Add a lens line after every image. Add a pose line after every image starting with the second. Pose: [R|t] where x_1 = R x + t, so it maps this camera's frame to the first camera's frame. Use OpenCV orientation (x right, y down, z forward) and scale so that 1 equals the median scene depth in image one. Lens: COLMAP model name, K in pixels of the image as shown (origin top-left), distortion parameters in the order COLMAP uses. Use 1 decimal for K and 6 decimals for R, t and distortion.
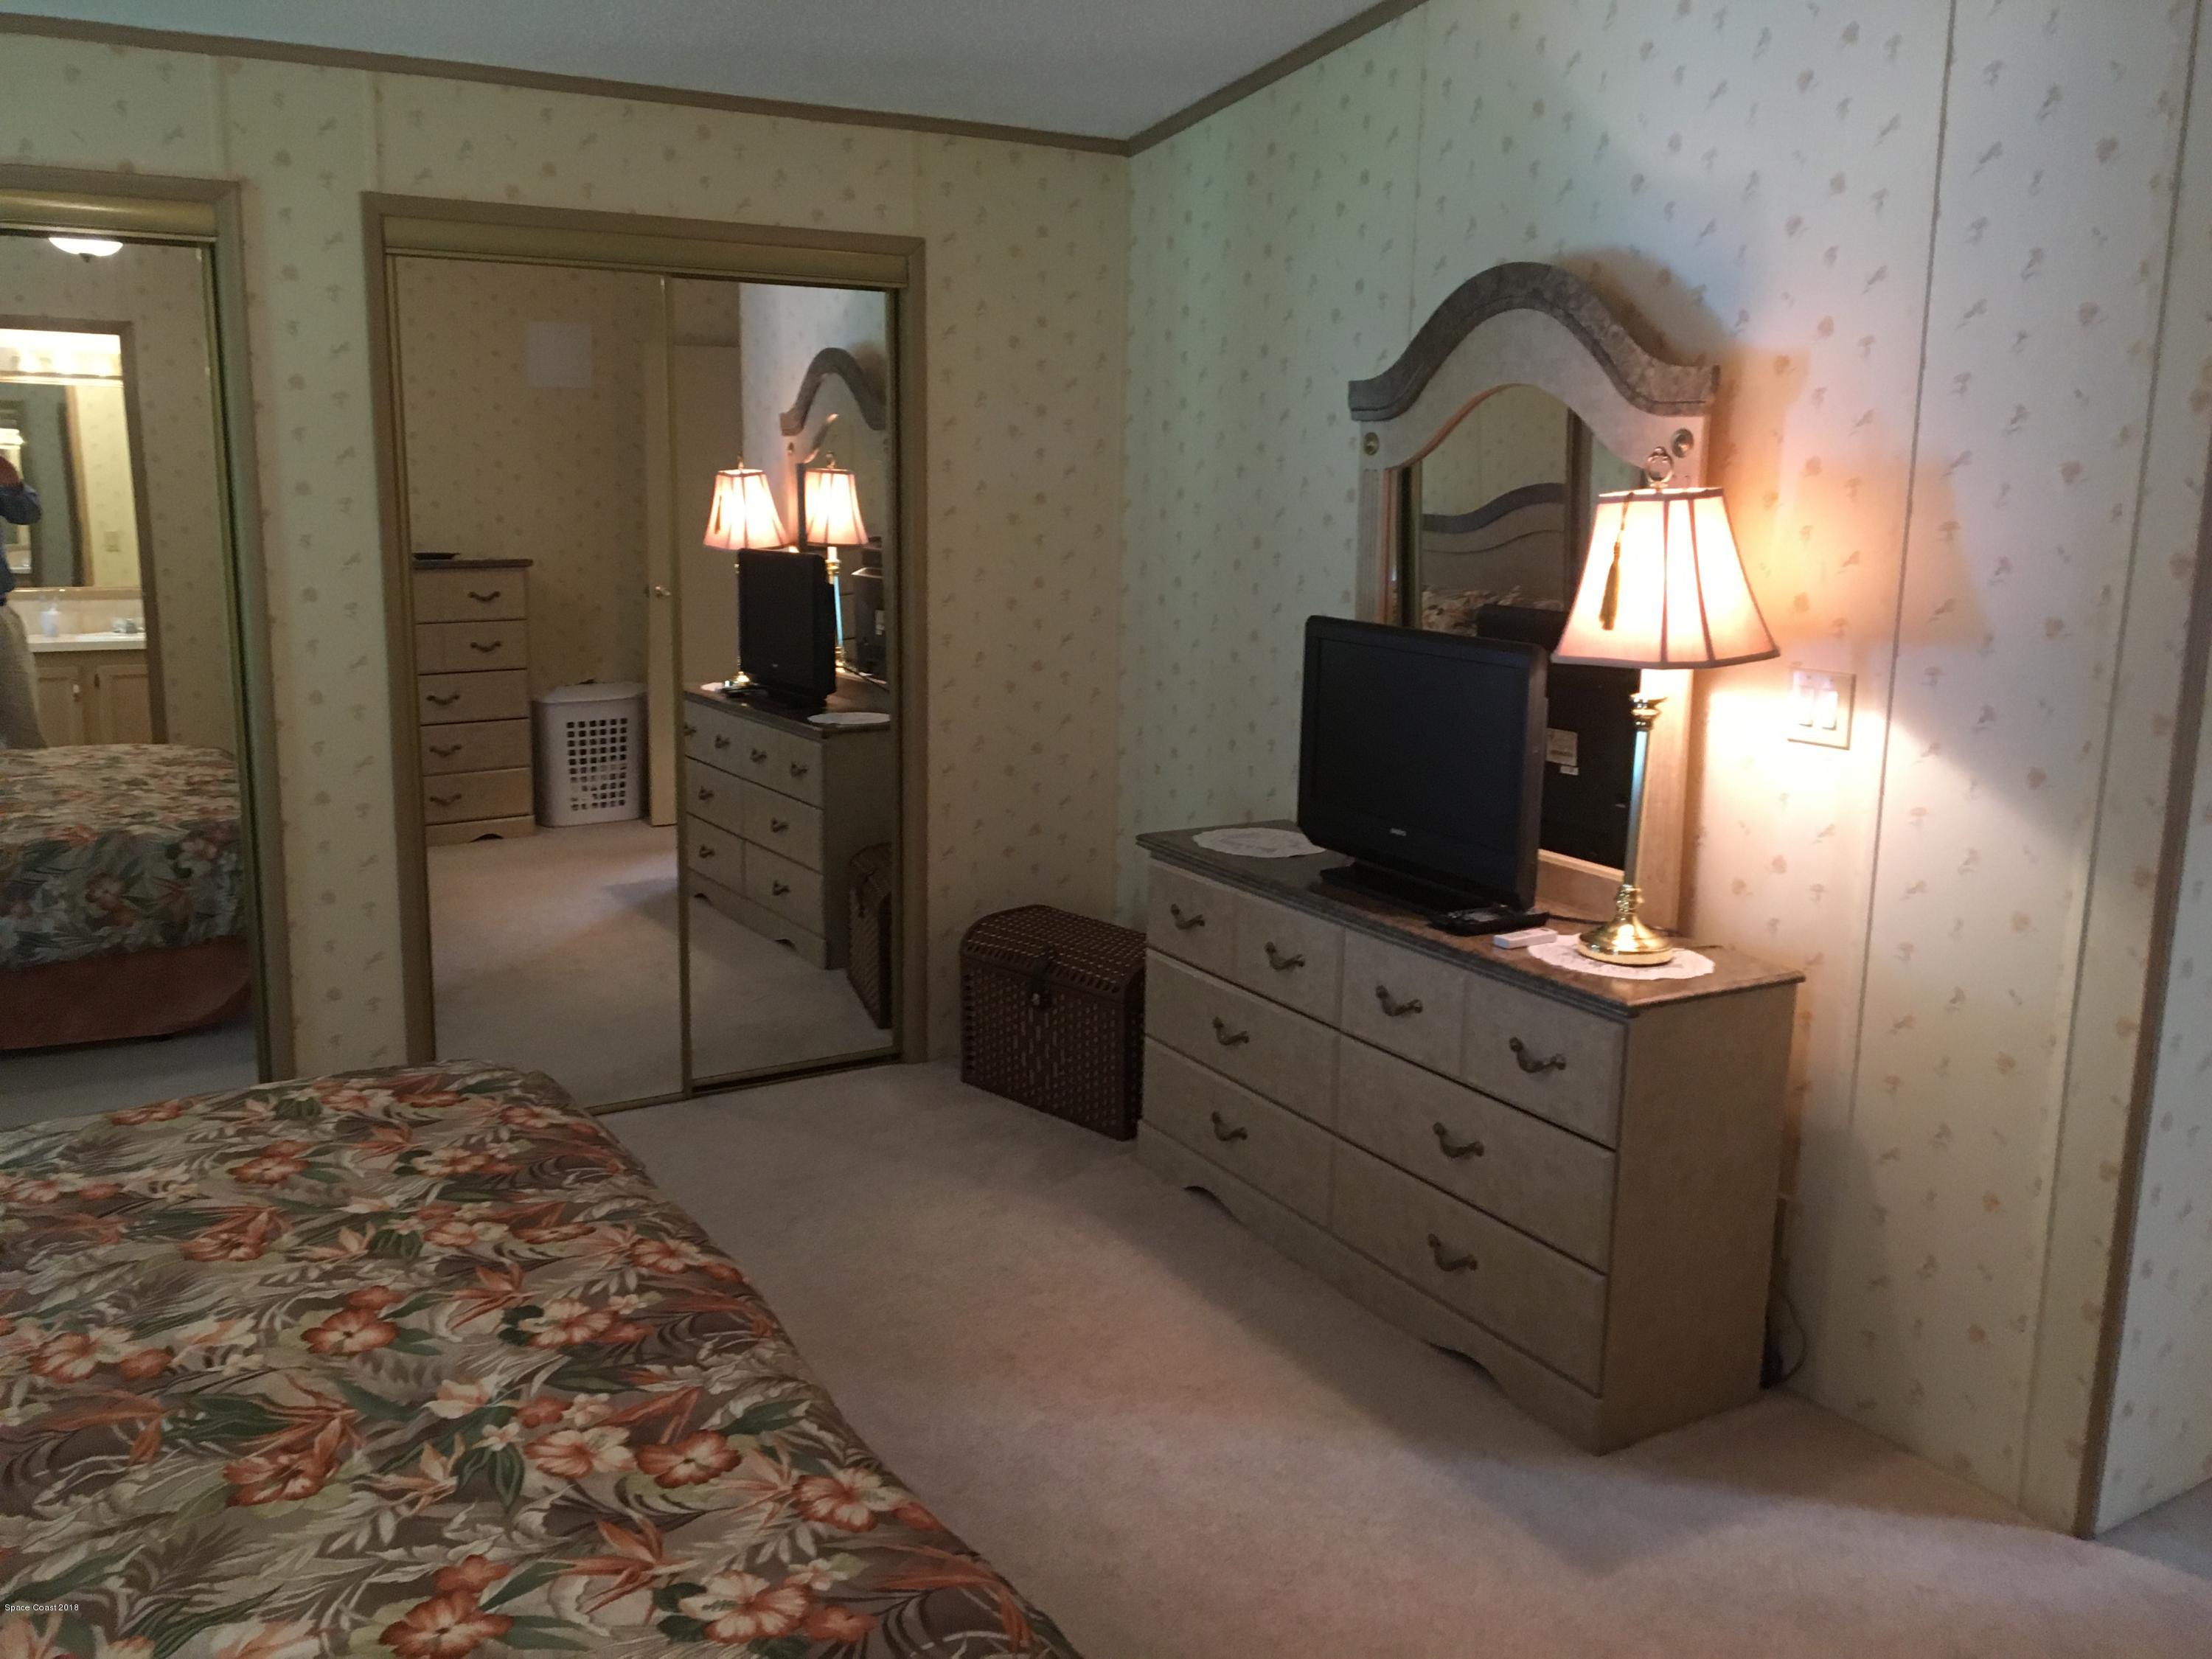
lens RADIAL K [[1842.9, 0, 1096.1], [0, 1842.9, 818.1], [0, 0, 1]] dist [0.074425, -0.108407]
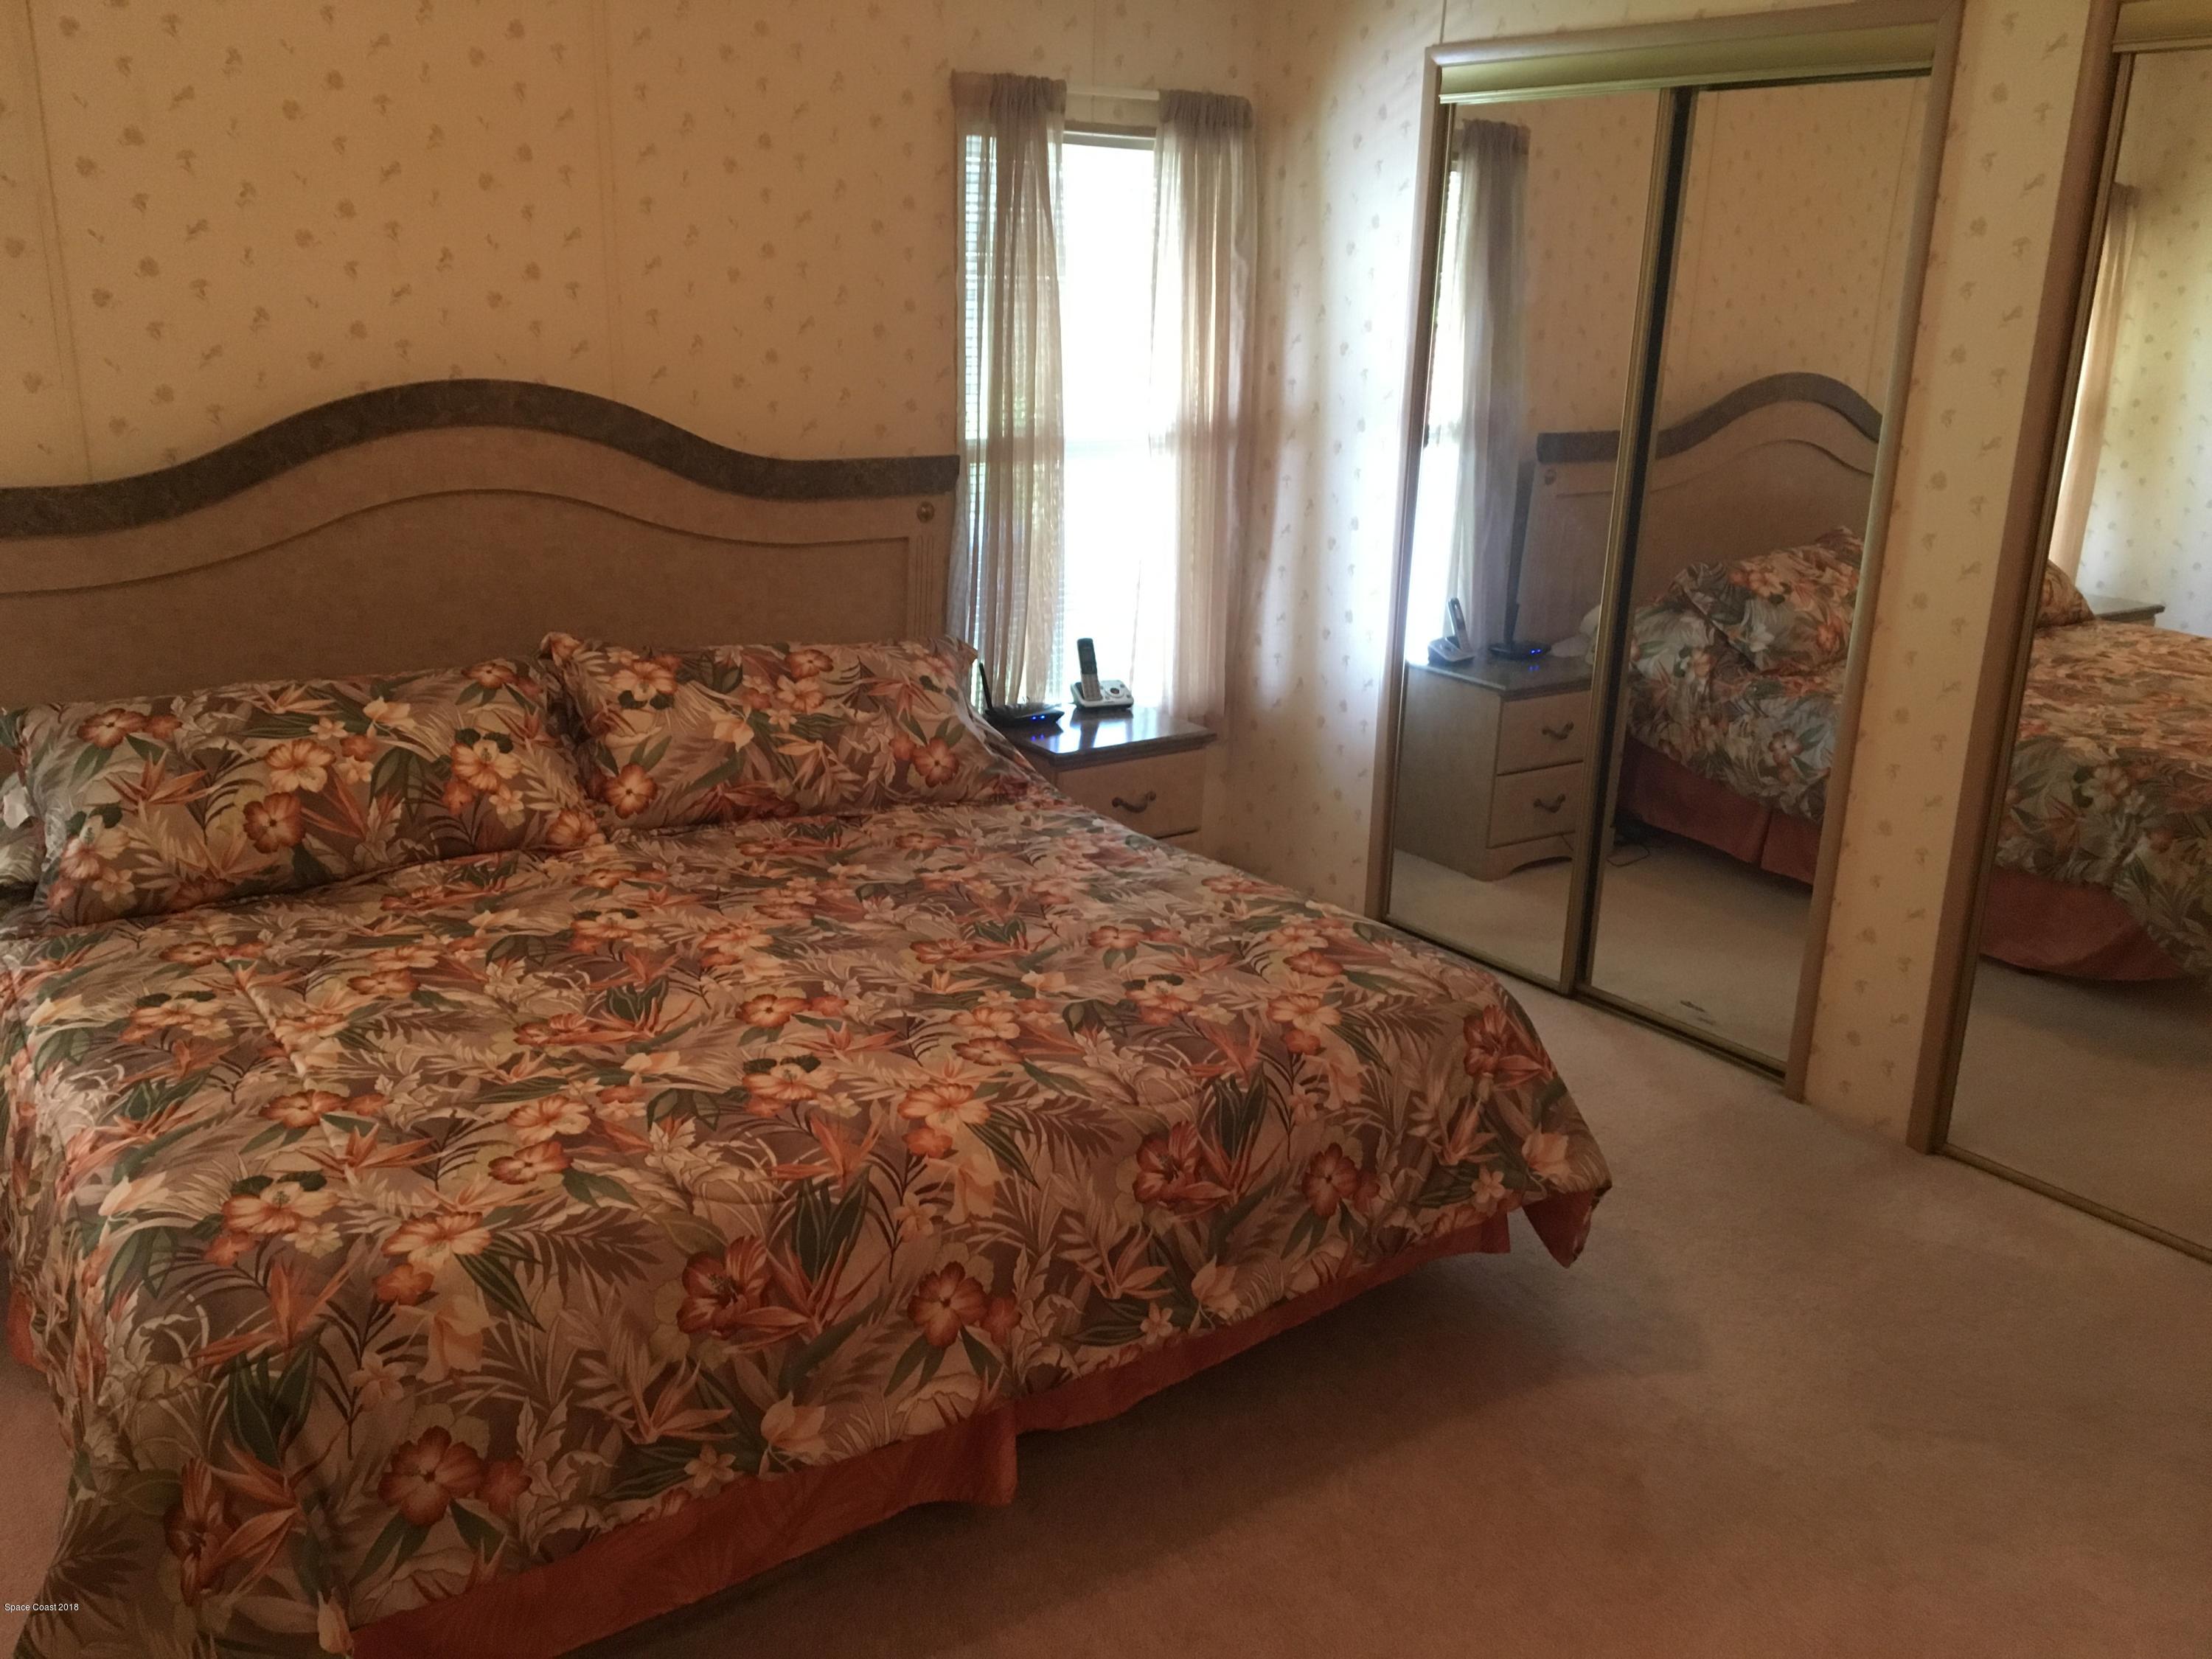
lens RADIAL K [[1842.9, 0, 1096.1], [0, 1842.9, 818.1], [0, 0, 1]] dist [0.074425, -0.108407]
pose [[0.089050, 0.262352, -0.960855, 0.751524], [-0.208781, 0.948173, 0.239539, -0.180459], [0.973900, 0.179277, 0.139209, 0.996771]]
